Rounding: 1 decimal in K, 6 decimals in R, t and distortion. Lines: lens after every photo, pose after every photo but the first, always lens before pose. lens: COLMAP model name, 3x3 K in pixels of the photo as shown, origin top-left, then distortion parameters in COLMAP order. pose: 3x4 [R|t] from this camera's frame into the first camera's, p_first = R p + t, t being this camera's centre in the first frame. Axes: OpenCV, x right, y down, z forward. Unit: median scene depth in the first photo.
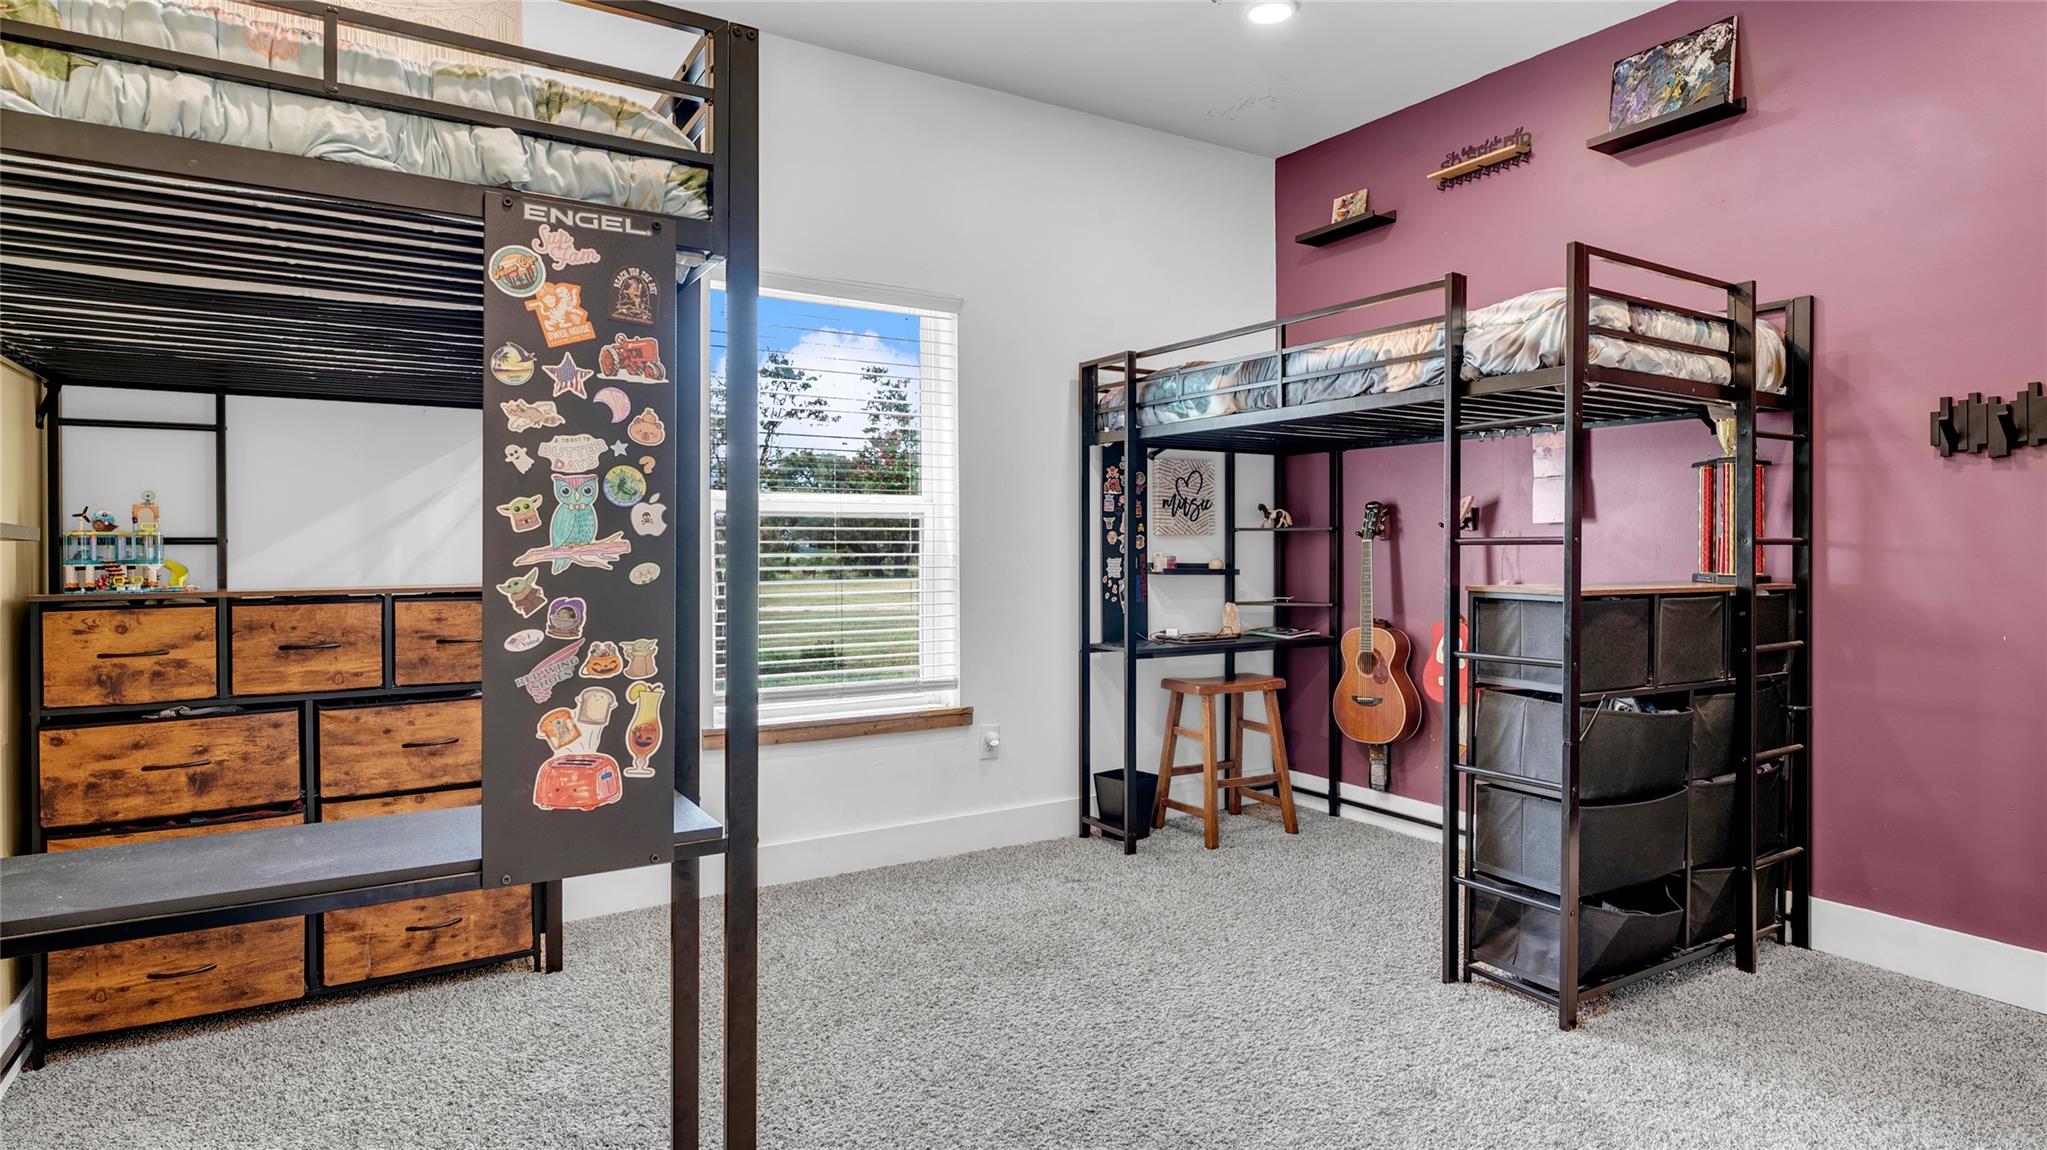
lens RADIAL K [[1094.0, 0, 1024.8], [0, 1094.0, 559.4], [0, 0, 1]] dist [-0.006190, 0.000105]
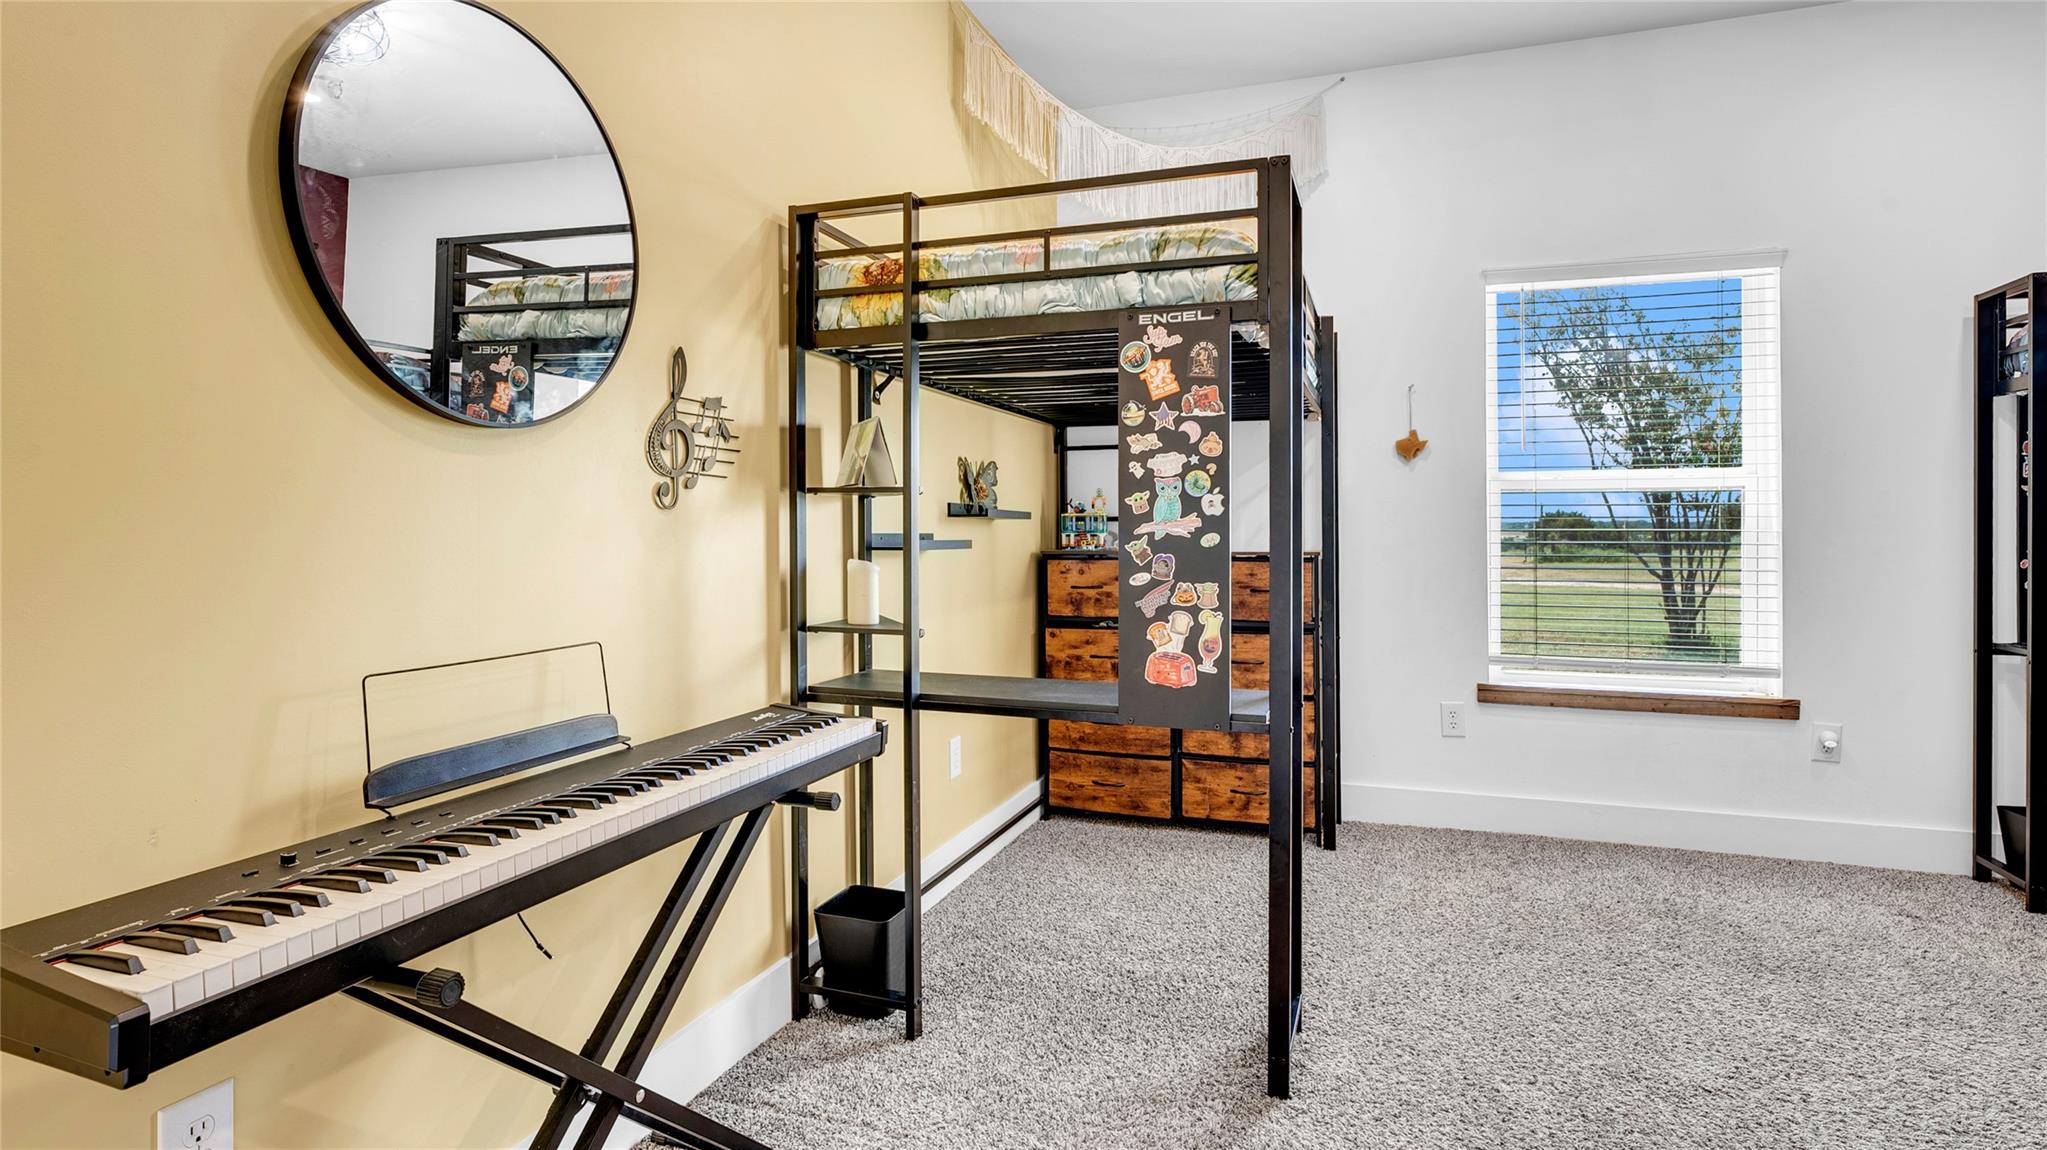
lens RADIAL K [[1094.0, 0, 1024.1], [0, 1094.0, 566.7], [0, 0, 1]] dist [-0.006190, 0.000105]
pose [[0.604306, 0.032067, -0.796106, 0.724805], [-0.009074, 0.999402, 0.033367, 0.001499], [0.796700, -0.012940, 0.604236, -0.138224]]
